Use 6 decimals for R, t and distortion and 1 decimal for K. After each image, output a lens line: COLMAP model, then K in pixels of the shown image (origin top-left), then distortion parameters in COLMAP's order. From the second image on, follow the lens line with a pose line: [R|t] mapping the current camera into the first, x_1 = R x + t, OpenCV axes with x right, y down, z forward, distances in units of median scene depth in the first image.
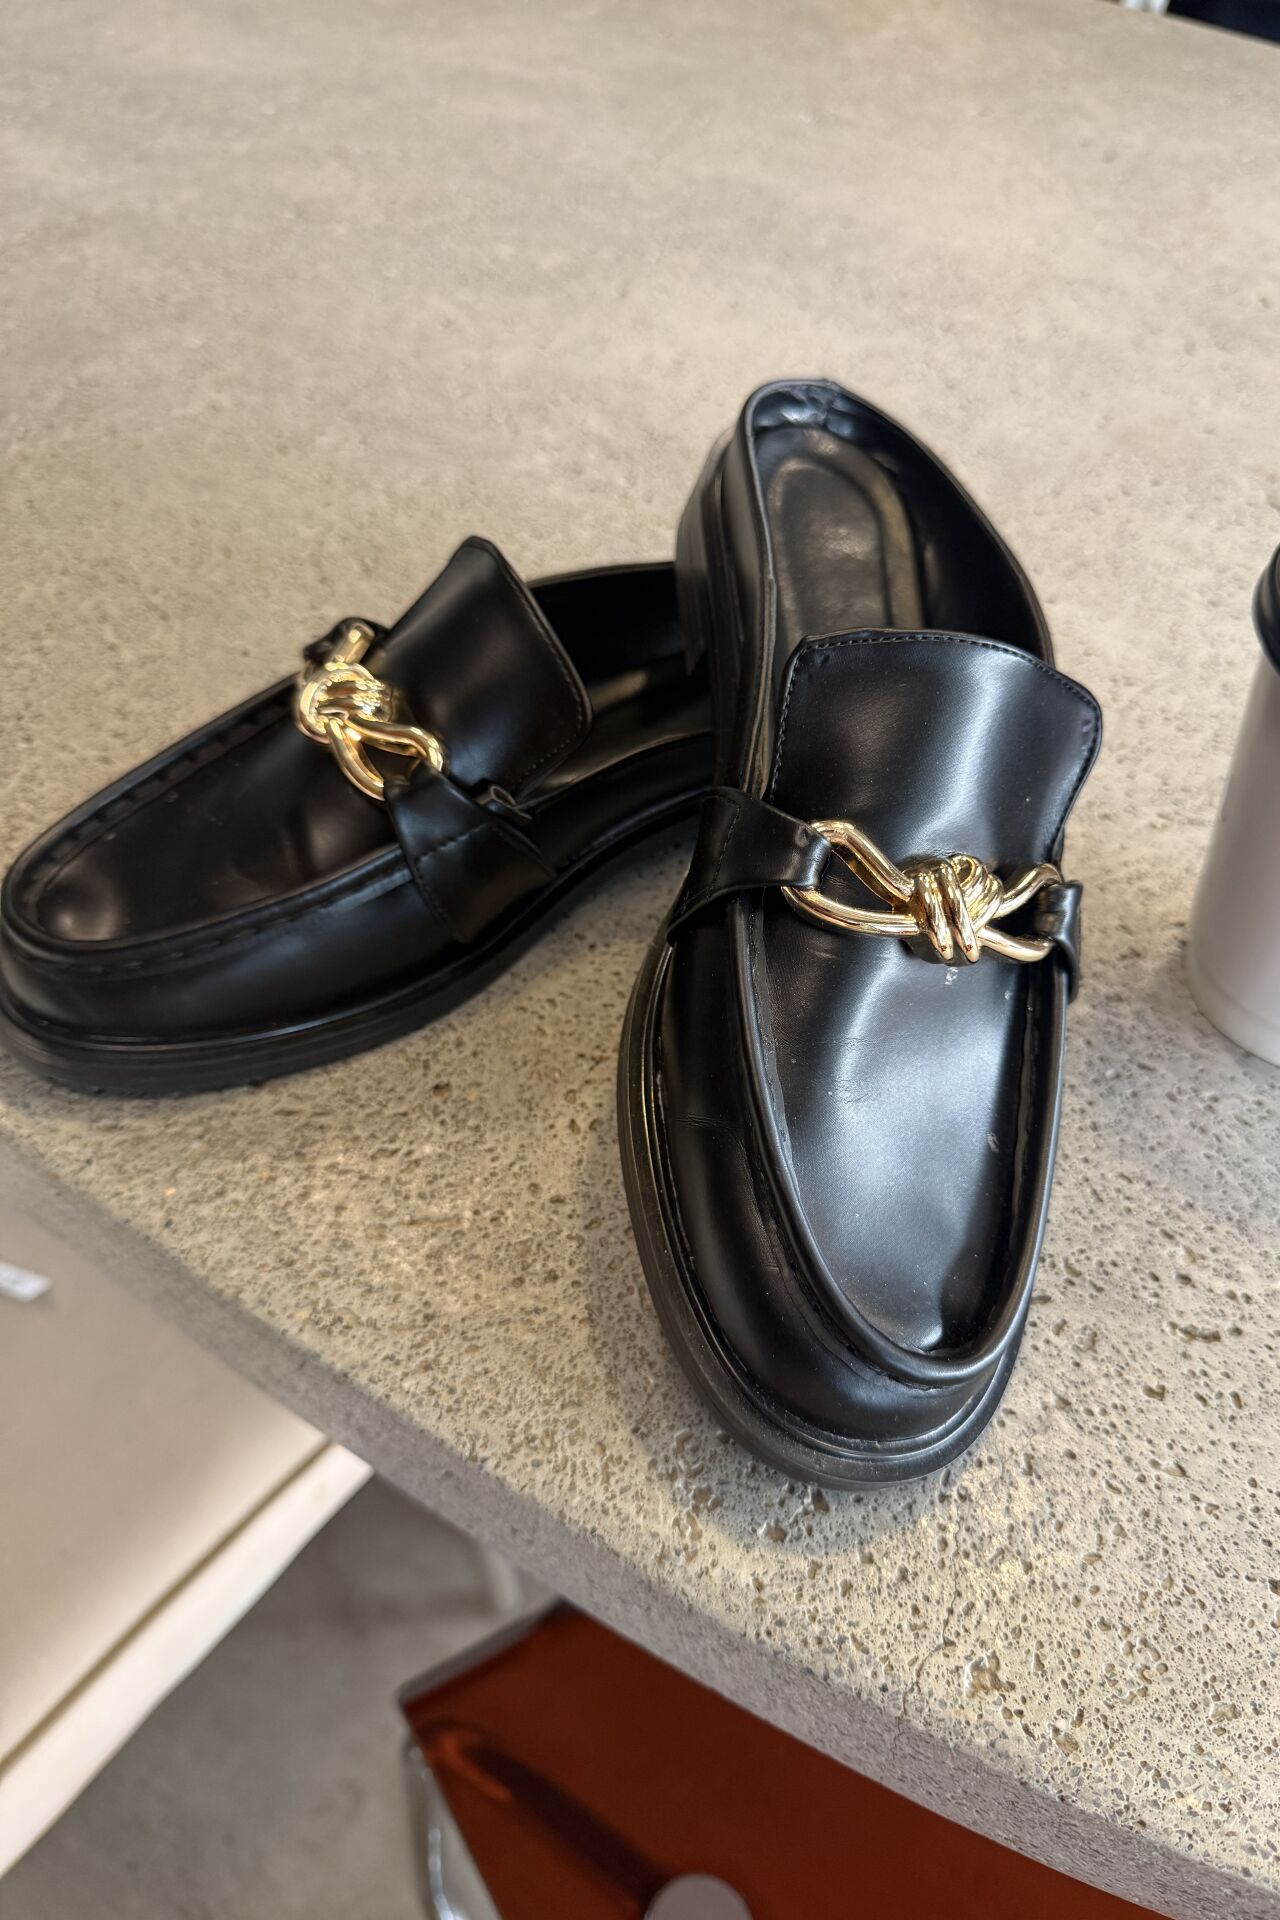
lens RADIAL K [[1384.2, 0, 645.7], [0, 1384.2, 970.7], [0, 0, 1]] dist [0.016018, -0.022005]
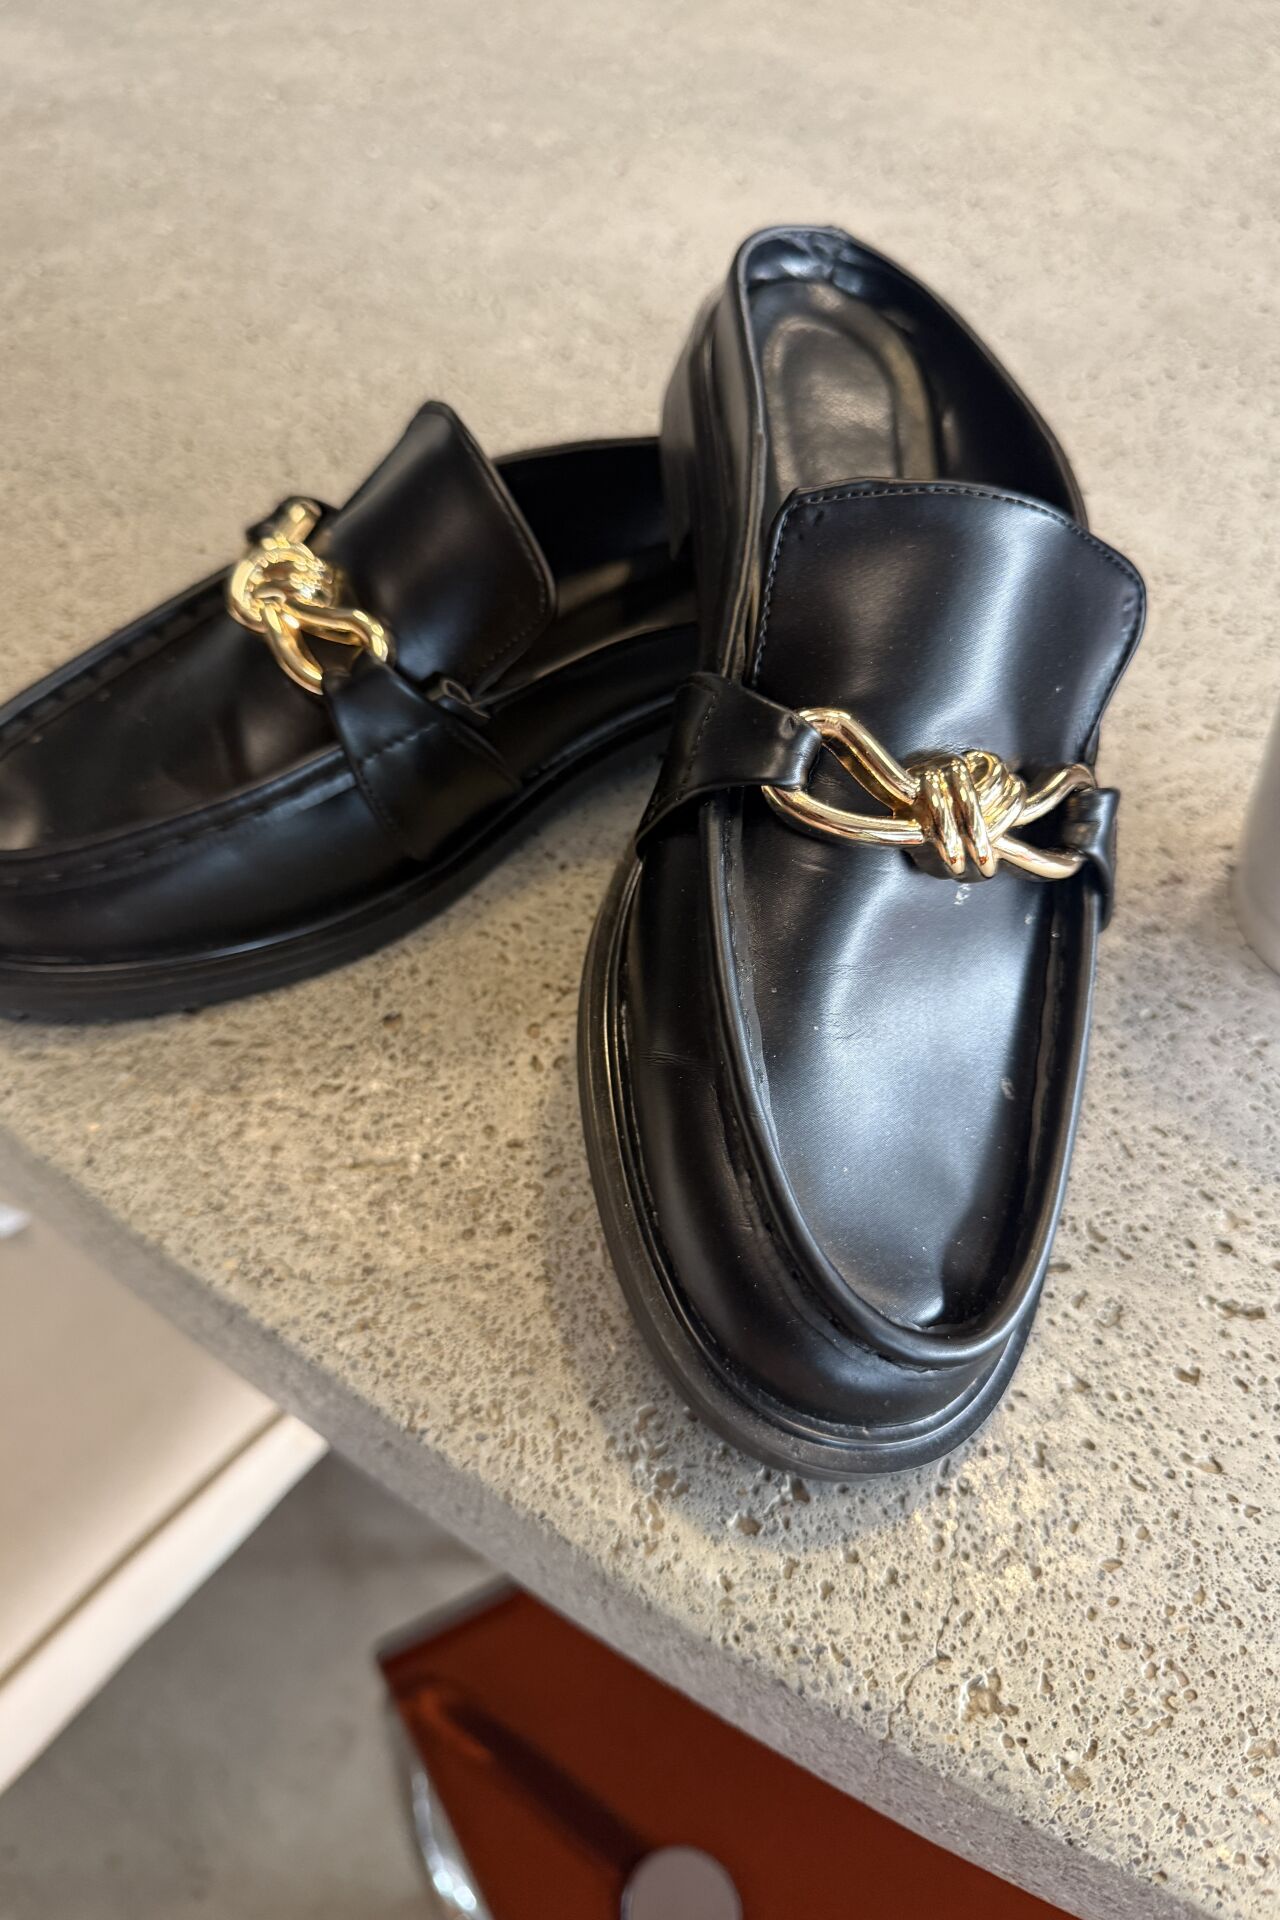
lens RADIAL K [[1385.3, 0, 586.0], [0, 1385.3, 959.0], [0, 0, 1]] dist [0.003489, -0.020744]
pose [[0.998525, 0.012326, -0.052880, 0.029959], [-0.010559, 0.999381, 0.033568, 0.015562], [0.053261, -0.032960, 0.998037, 0.115180]]
